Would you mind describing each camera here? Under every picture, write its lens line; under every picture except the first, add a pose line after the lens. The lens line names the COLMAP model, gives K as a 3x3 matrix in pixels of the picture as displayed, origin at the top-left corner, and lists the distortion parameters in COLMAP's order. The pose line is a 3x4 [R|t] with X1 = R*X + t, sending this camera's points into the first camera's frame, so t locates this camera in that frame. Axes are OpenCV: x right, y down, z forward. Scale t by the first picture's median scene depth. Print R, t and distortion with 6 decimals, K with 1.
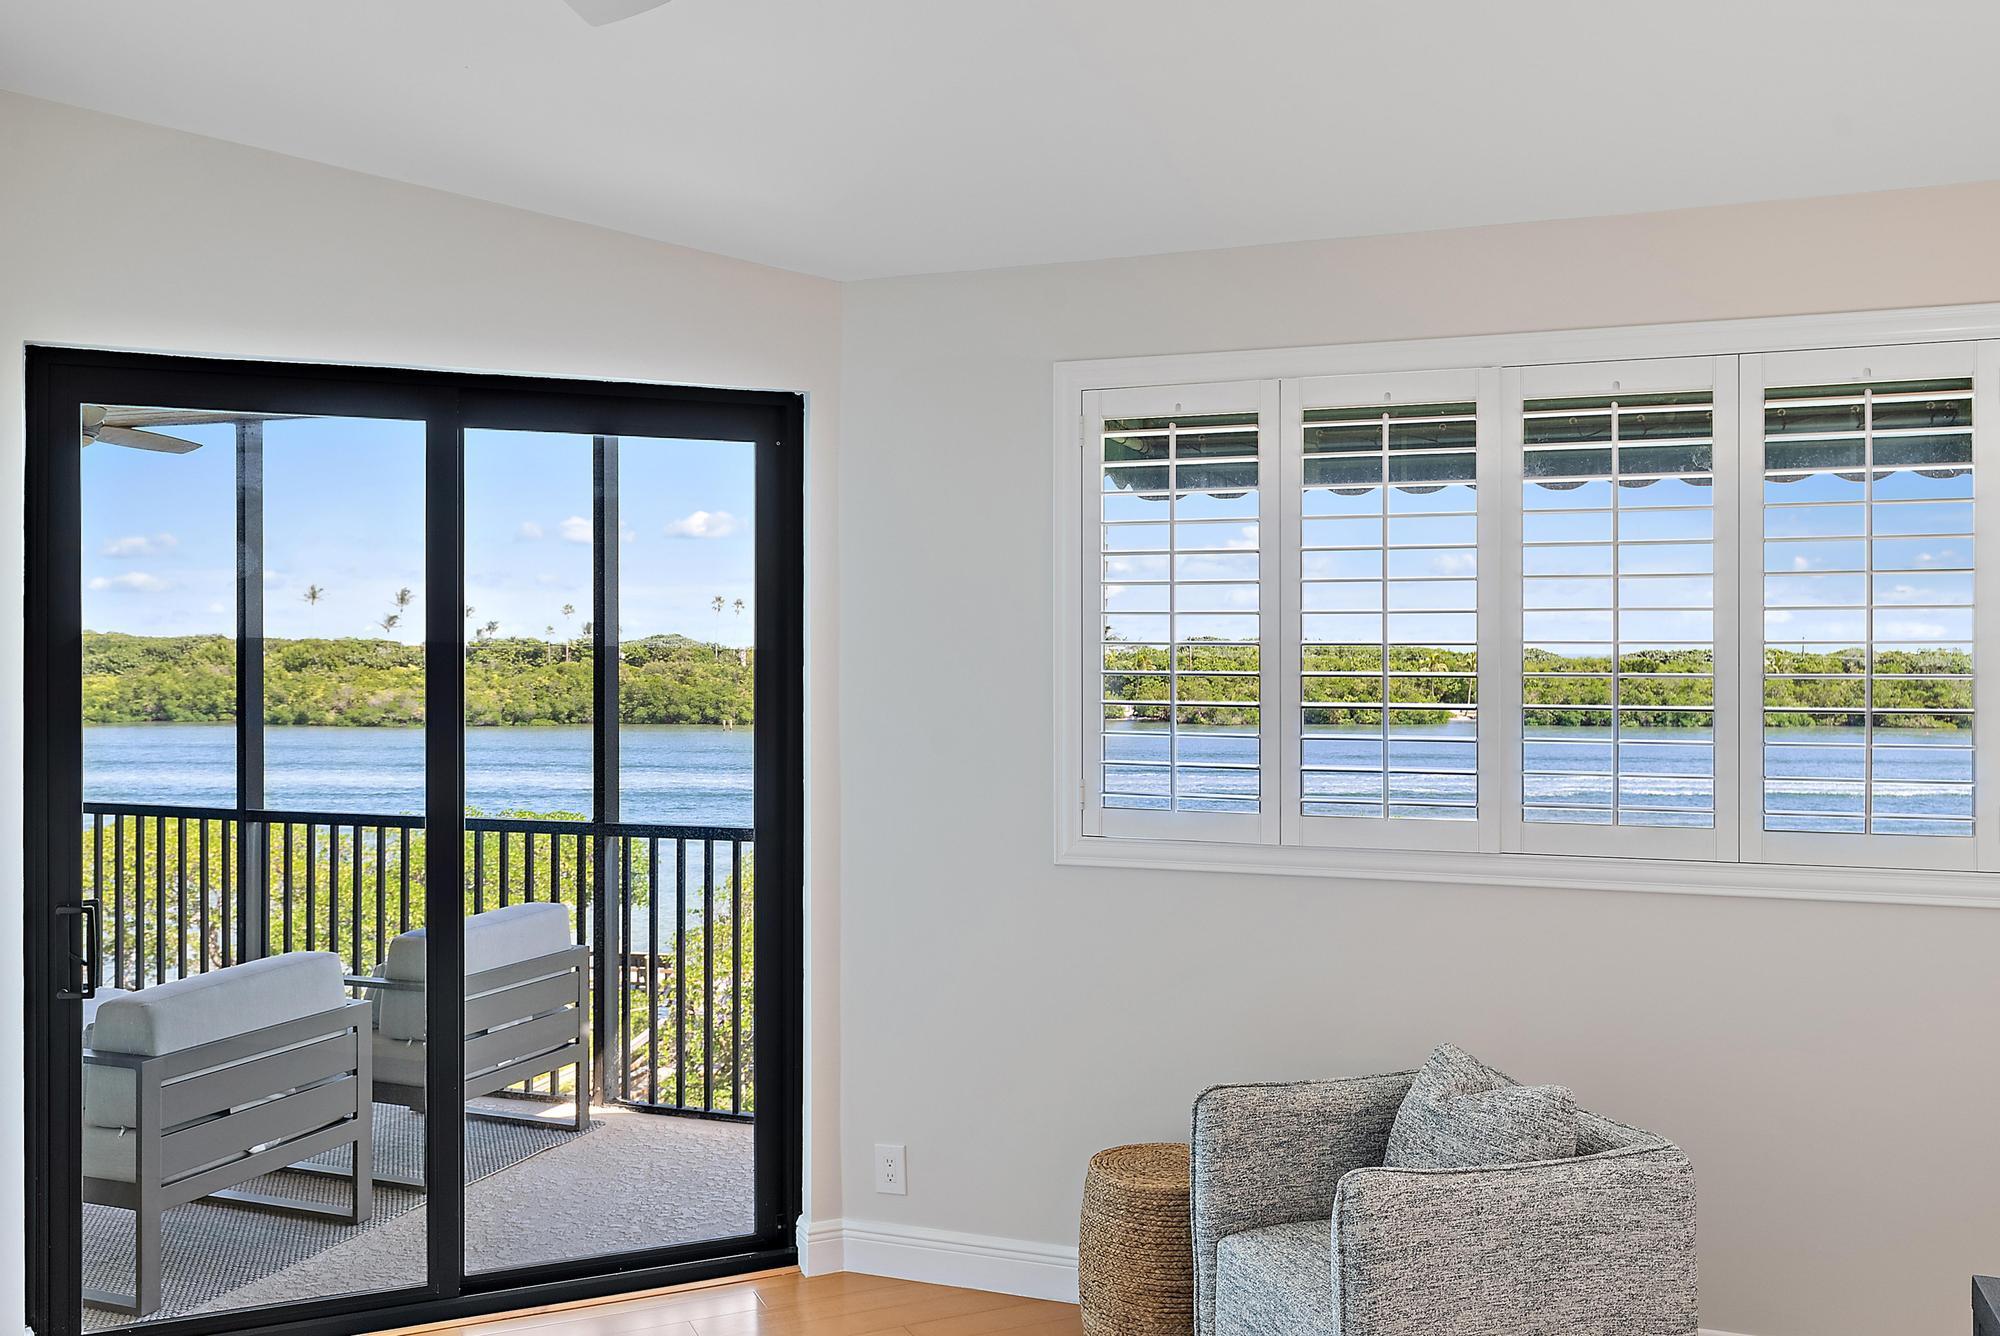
lens RADIAL K [[1719.5, 0, 1006.4], [0, 1719.5, 666.7], [0, 0, 1]] dist [0.020880, -0.016976]
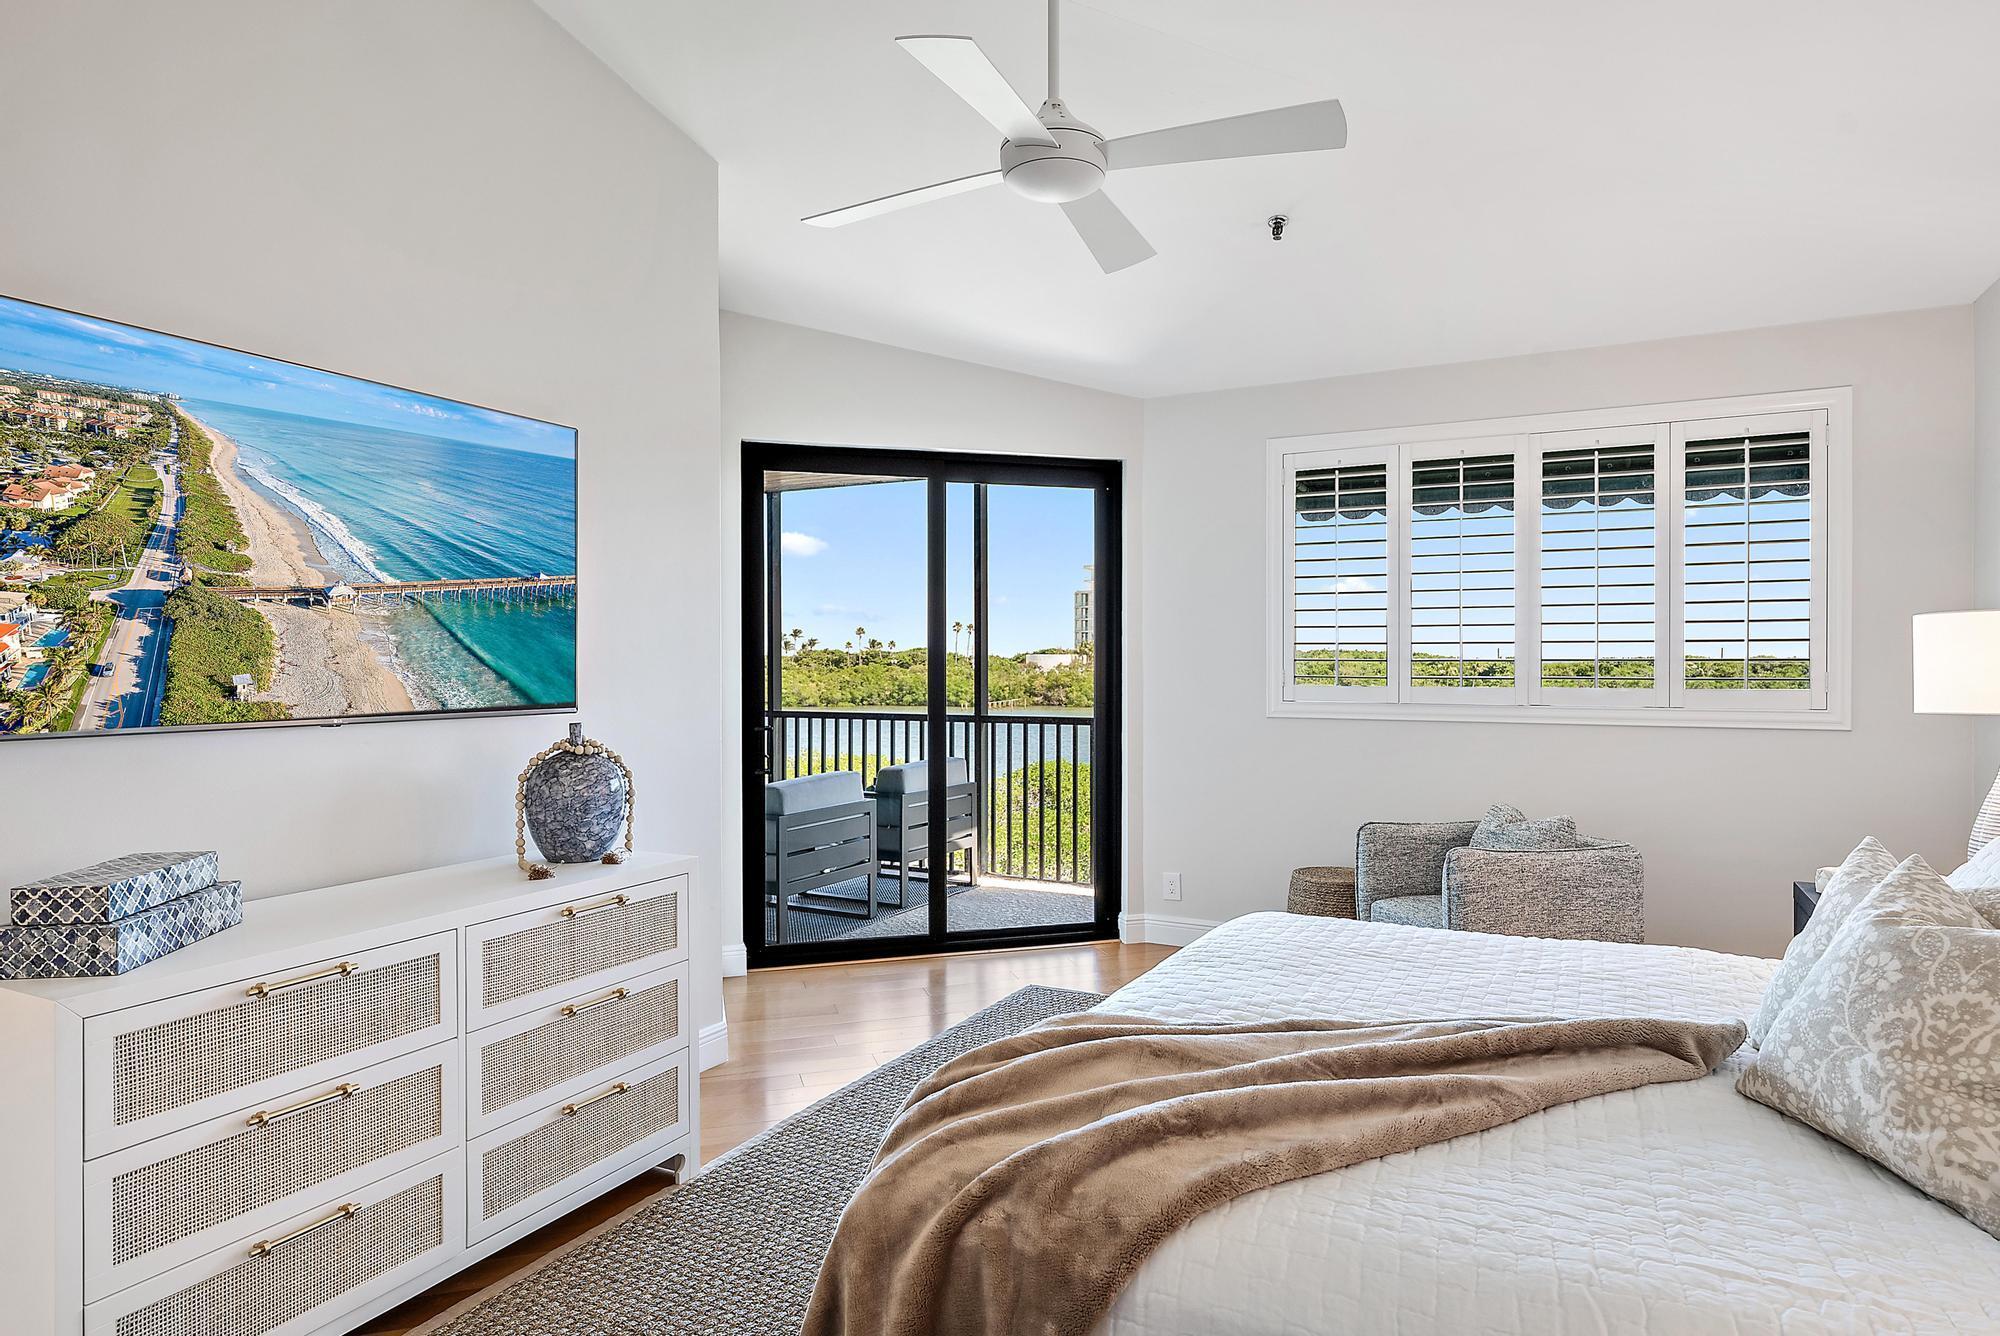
lens RADIAL K [[1166.6, 0, 992.9], [0, 1166.6, 674.4], [0, 0, 1]] dist [0.009269, 0.003797]
pose [[0.992153, 0.002128, -0.125010, -0.099760], [-0.002172, 0.999998, -0.000213, 0.067717], [0.125009, 0.000482, 0.992155, -0.243286]]
